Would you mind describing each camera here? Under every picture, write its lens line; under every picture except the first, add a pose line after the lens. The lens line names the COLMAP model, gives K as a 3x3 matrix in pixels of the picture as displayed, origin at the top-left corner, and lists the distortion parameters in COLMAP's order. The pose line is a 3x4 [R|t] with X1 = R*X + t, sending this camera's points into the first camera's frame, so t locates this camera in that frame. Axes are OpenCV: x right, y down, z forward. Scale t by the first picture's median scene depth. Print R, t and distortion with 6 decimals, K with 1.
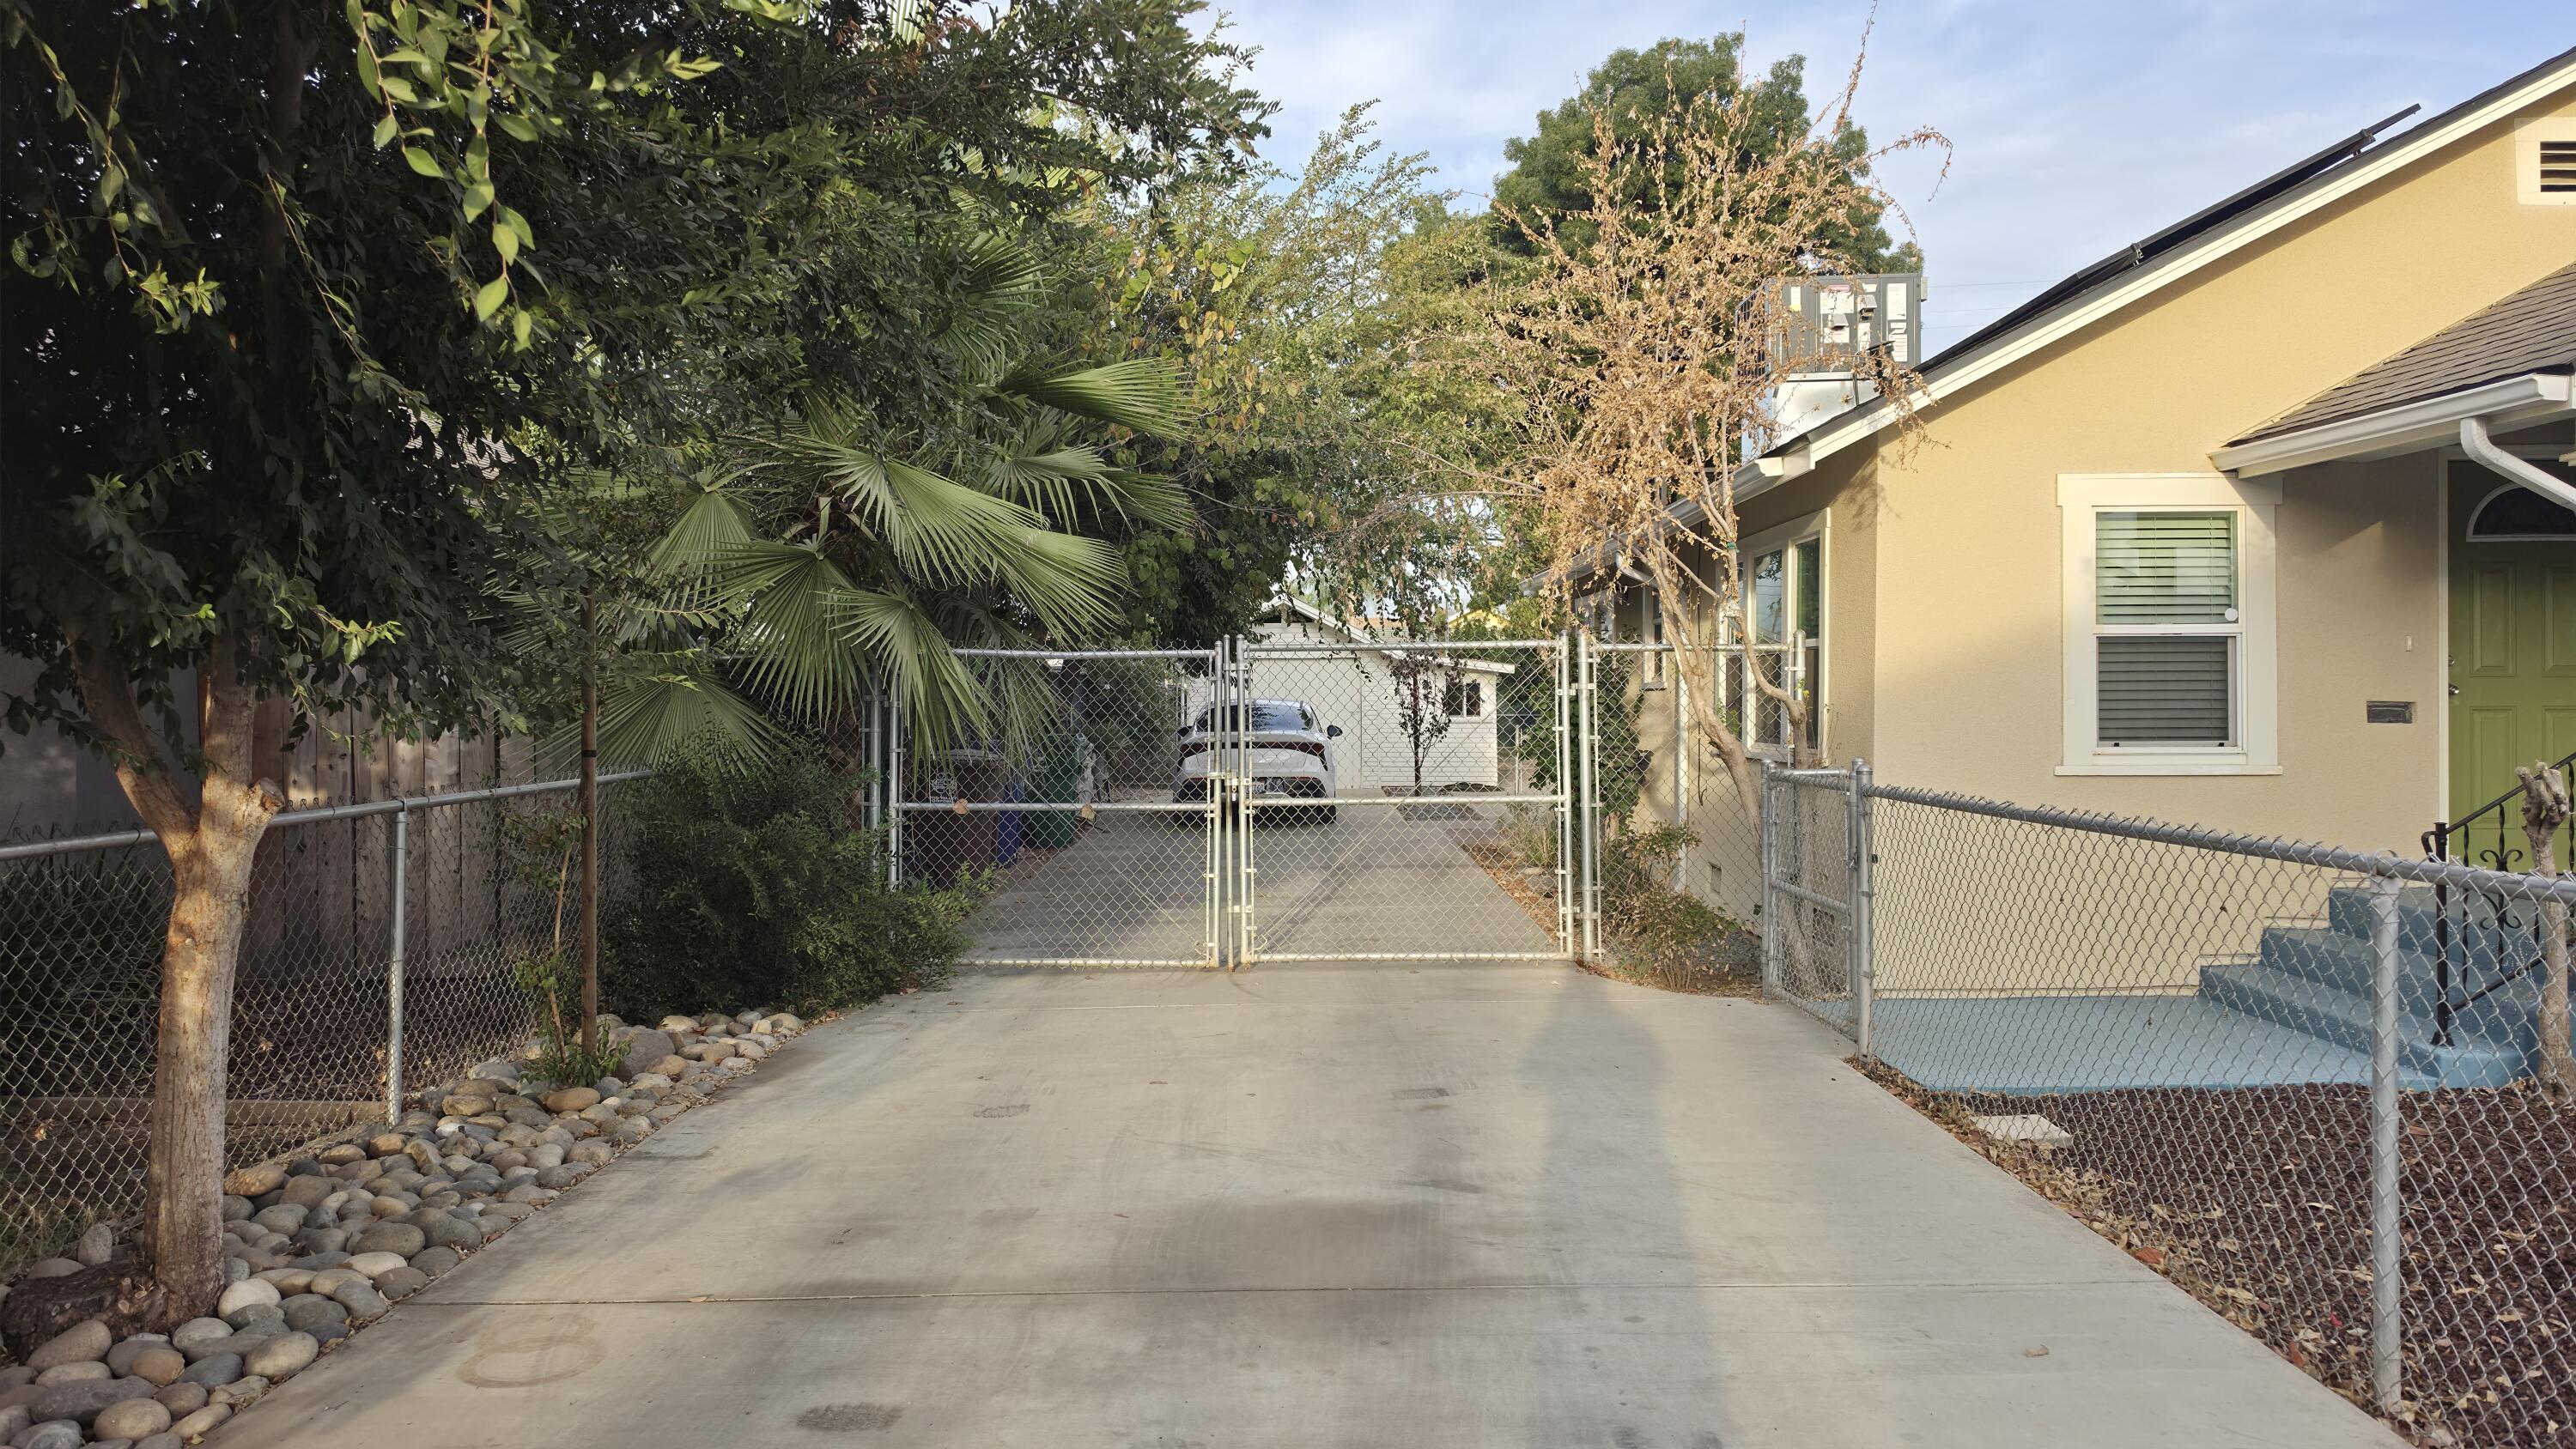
lens RADIAL K [[1715.3, 0, 1288.0], [0, 1715.3, 724.5], [0, 0, 1]] dist [0.081929, -0.105337]
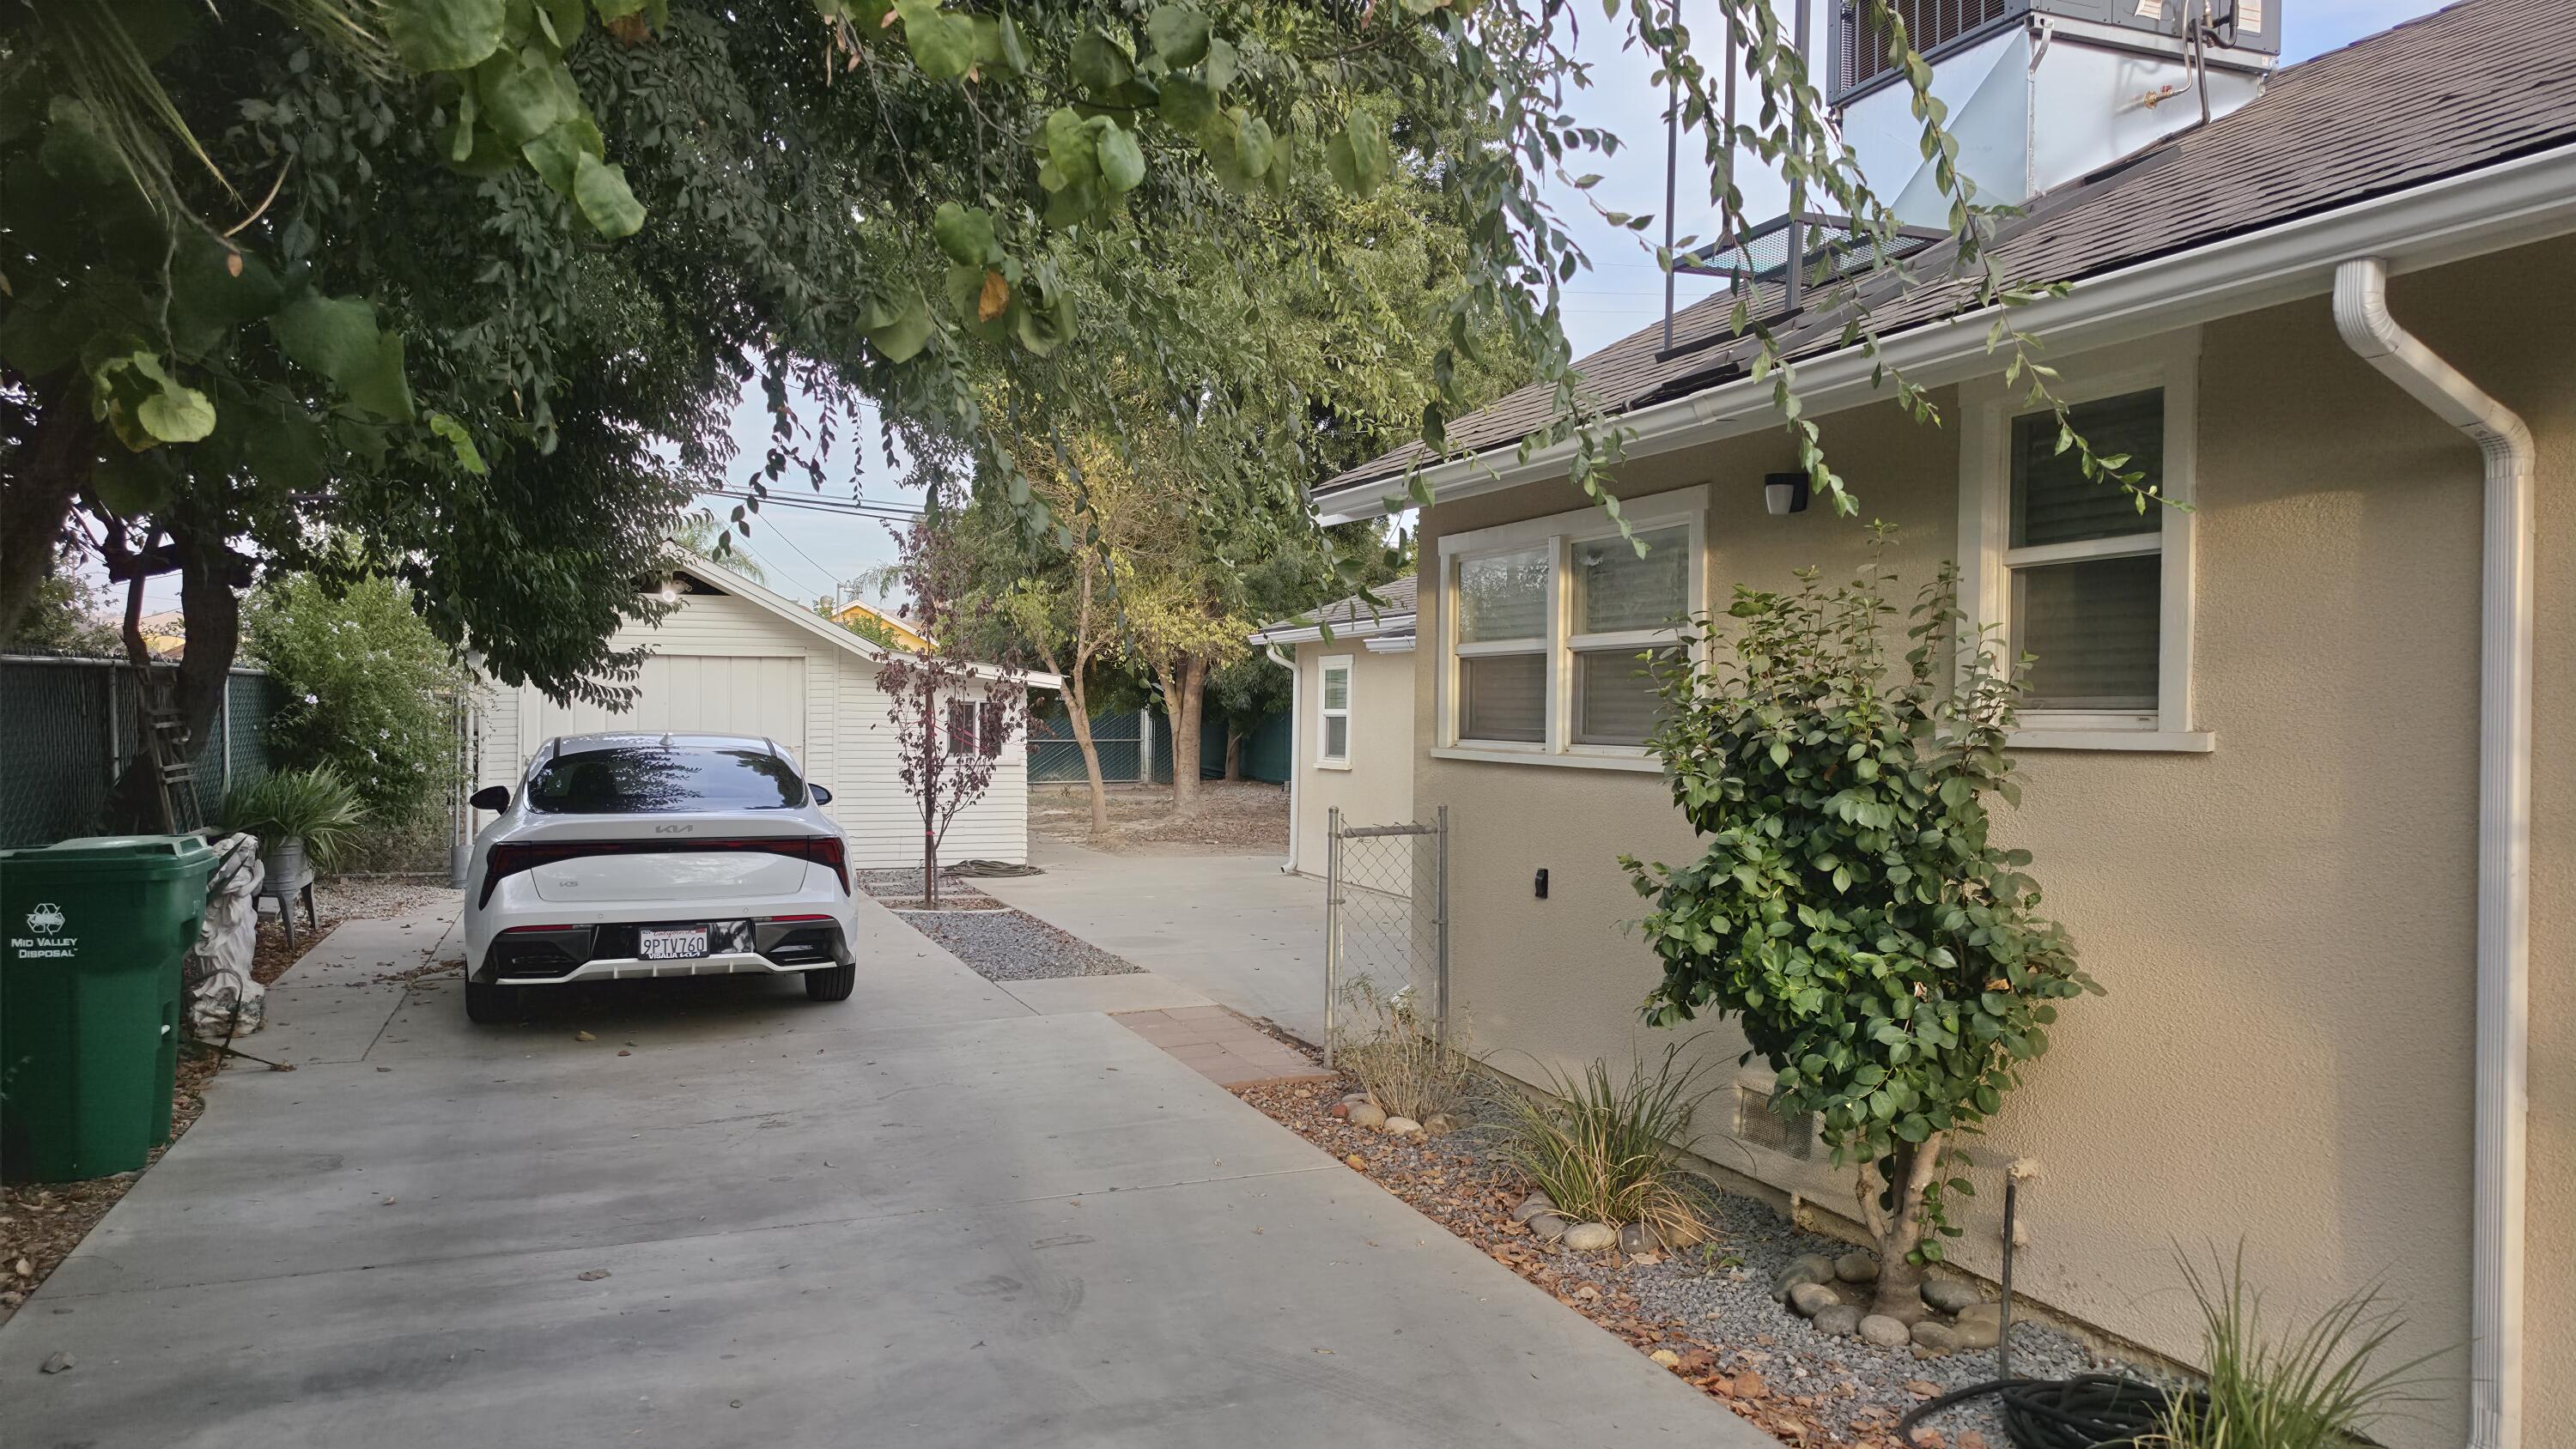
lens RADIAL K [[1715.3, 0, 1288.0], [0, 1715.3, 724.5], [0, 0, 1]] dist [0.081929, -0.105337]
pose [[0.922717, 0.000988, 0.385477, -0.105568], [-0.000194, 0.999998, -0.002099, -0.044084], [-0.385479, 0.001862, 0.922715, 1.187471]]
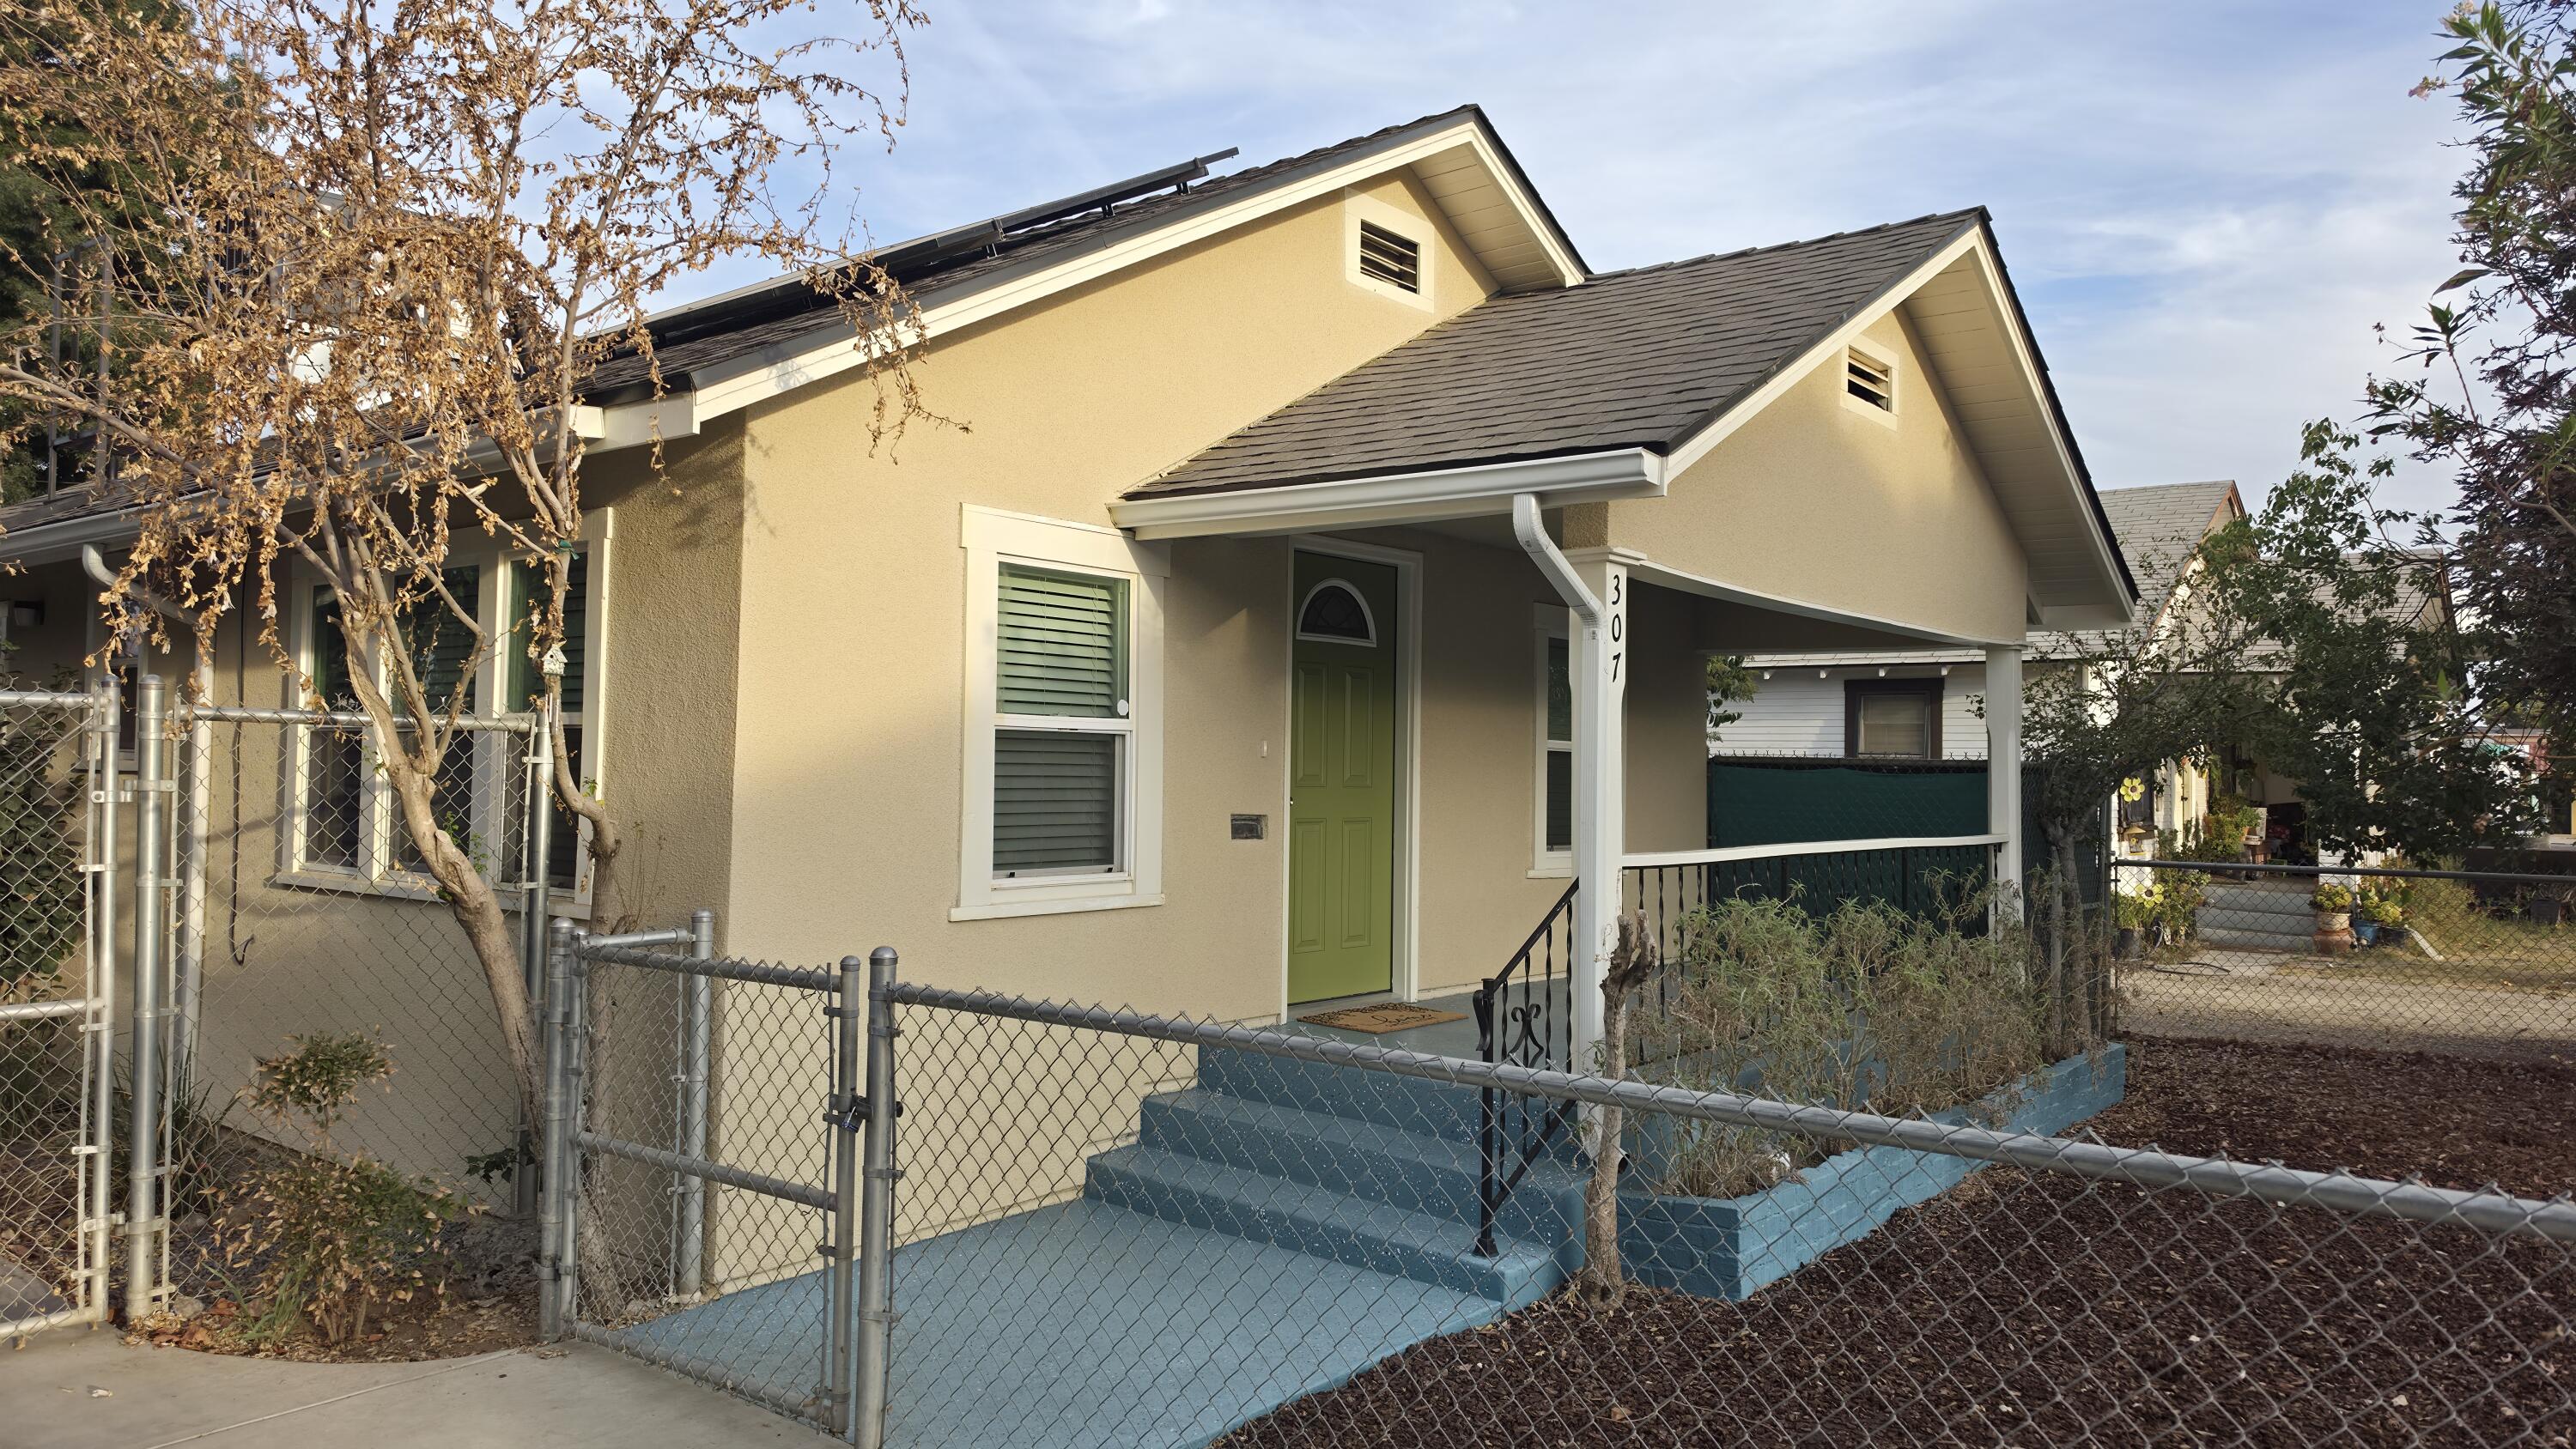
lens RADIAL K [[1715.3, 0, 1288.0], [0, 1715.3, 724.5], [0, 0, 1]] dist [0.081929, -0.105337]
pose [[0.623474, 0.034743, 0.781072, -0.025322], [-0.005608, 0.999185, -0.039968, -0.021834], [-0.781824, 0.020538, 0.623161, 0.403986]]
